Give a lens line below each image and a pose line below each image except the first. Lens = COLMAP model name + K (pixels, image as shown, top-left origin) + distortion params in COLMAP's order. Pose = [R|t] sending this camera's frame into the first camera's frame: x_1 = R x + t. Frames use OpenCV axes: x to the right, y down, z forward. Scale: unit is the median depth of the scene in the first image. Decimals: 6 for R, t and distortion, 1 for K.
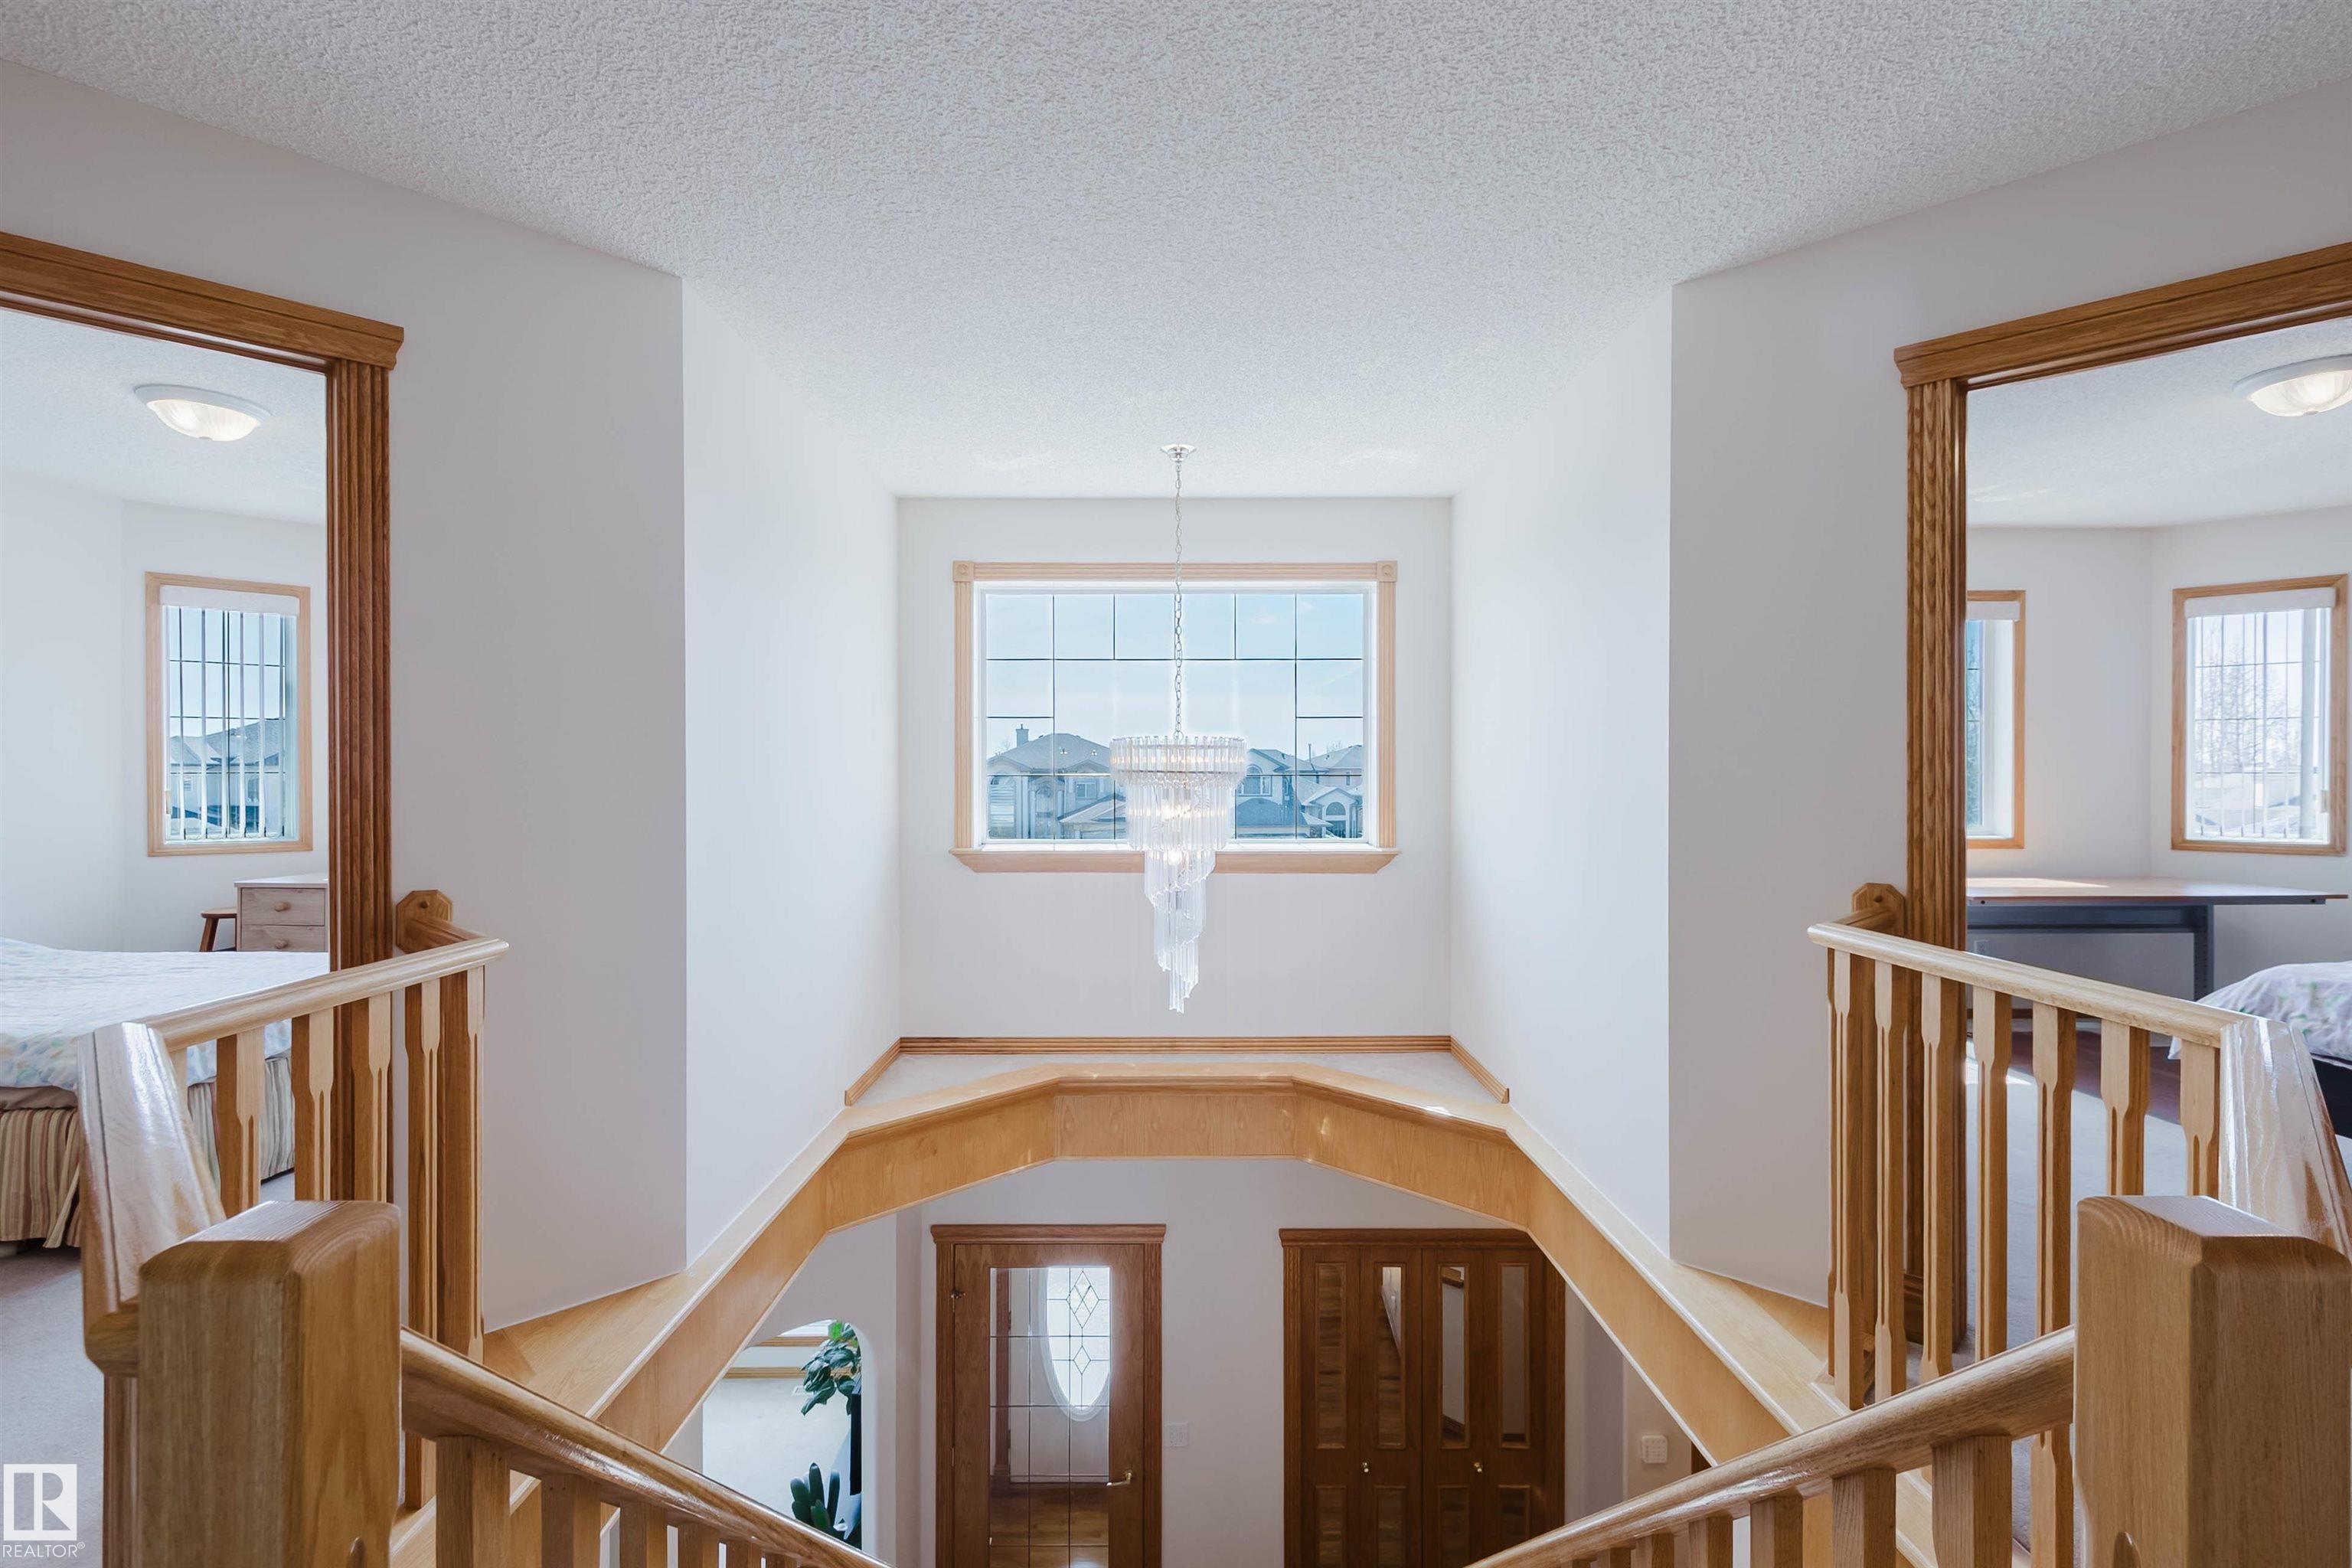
lens RADIAL K [[1113.3, 0, 1166.9], [0, 1113.3, 785.7], [0, 0, 1]] dist [0.001836, -0.000479]
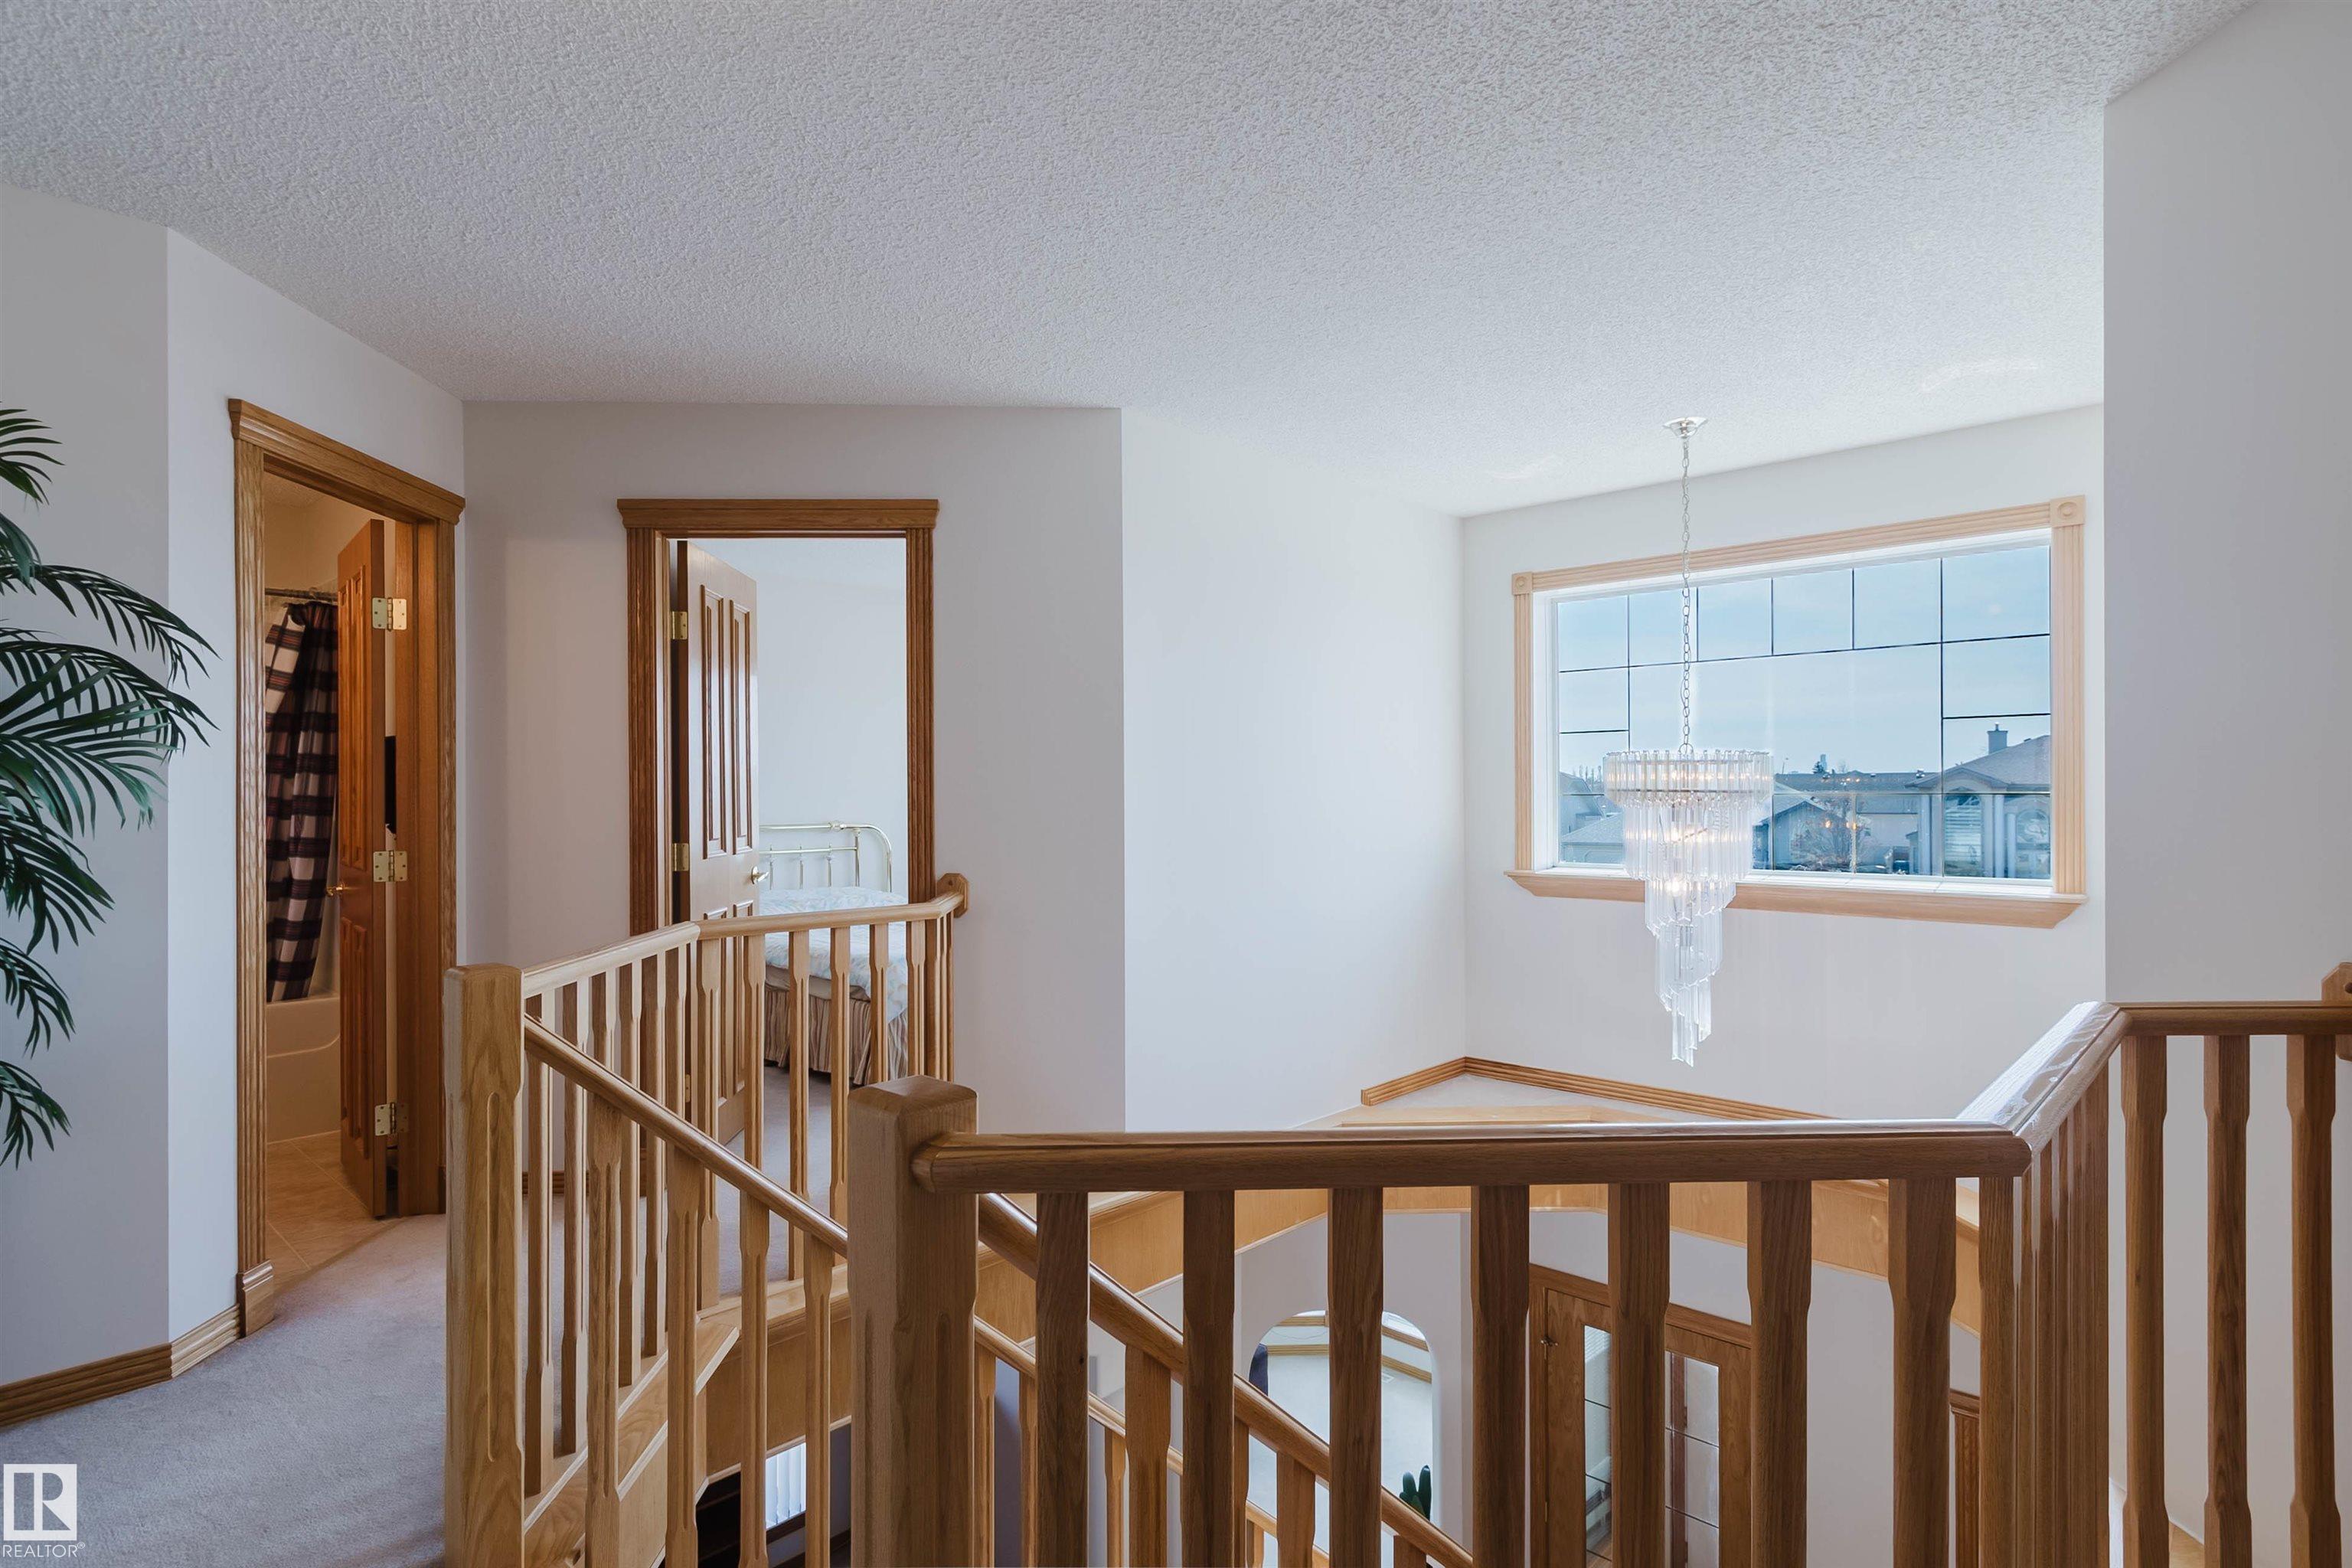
lens RADIAL K [[1205.0, 0, 1099.9], [0, 1205.0, 800.3], [0, 0, 1]] dist [0.003004, 0.000266]
pose [[0.707561, 0.002032, -0.706649, 0.324998], [-0.004765, 0.999987, -0.001896, -0.000461], [0.706636, 0.004709, 0.707562, 0.001116]]
